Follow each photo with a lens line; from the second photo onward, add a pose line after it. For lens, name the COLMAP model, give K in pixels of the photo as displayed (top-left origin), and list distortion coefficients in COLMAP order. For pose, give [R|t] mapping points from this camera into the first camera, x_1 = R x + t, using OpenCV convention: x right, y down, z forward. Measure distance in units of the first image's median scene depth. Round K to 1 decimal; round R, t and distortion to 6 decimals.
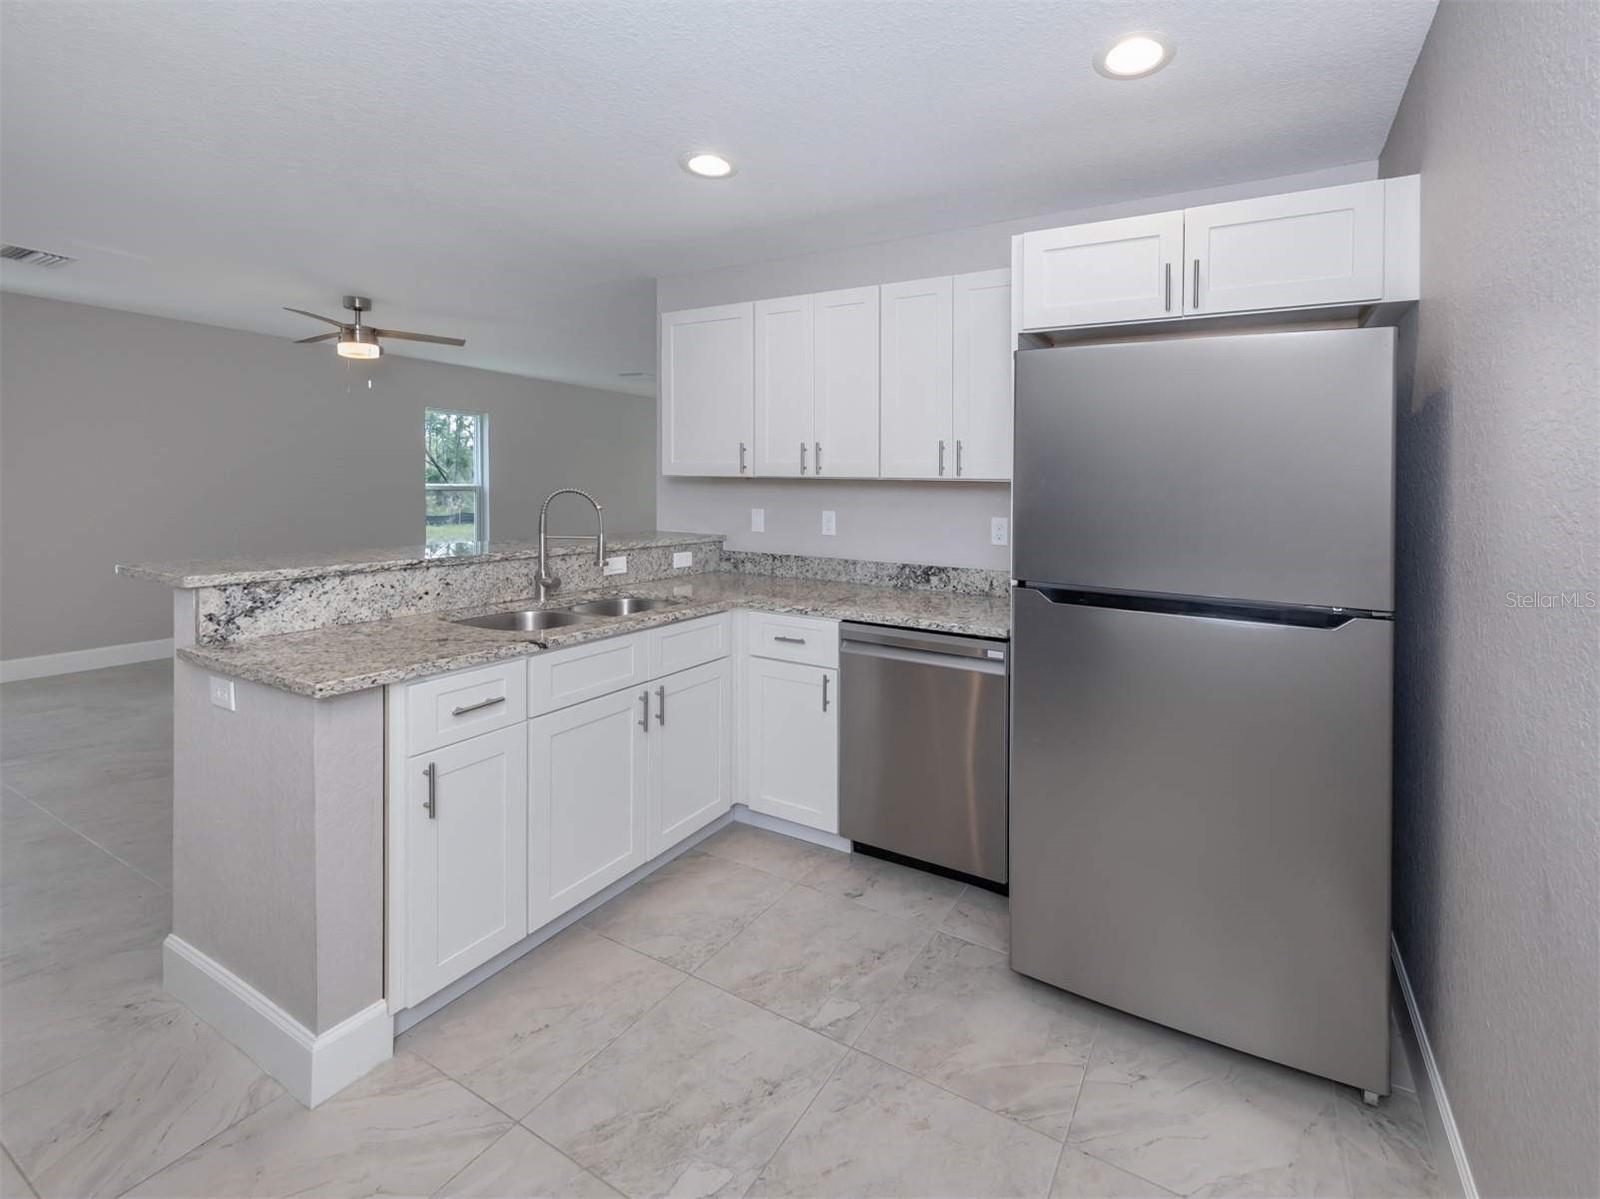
lens RADIAL K [[493.7, 0, 800.2], [0, 493.7, 462.9], [0, 0, 1]] dist [0.000414, -0.000020]
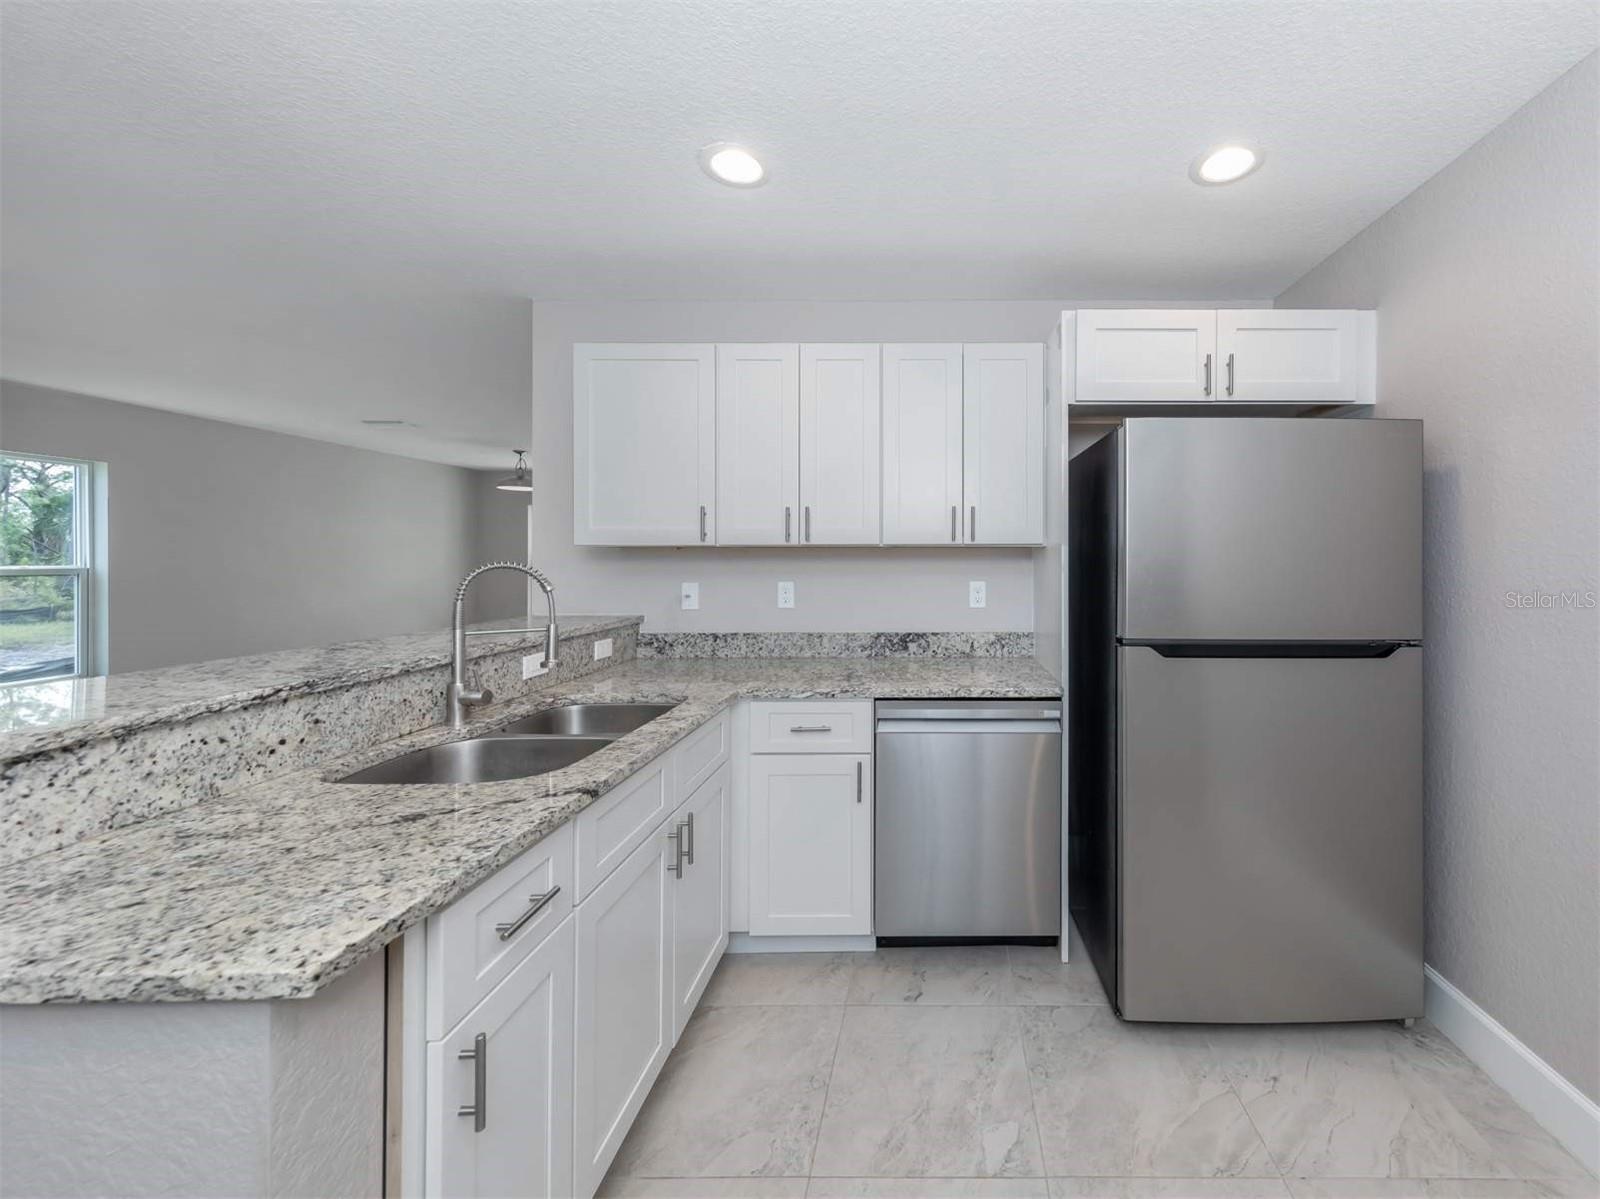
lens RADIAL K [[492.5, 0, 800.0], [0, 492.5, 528.6], [0, 0, 1]] dist [-0.000133, 0.000010]
pose [[0.928028, 0.000950, 0.372509, -0.369343], [0.002498, 0.999958, -0.008773, 0.007977], [-0.372502, 0.009072, 0.927987, 0.187644]]
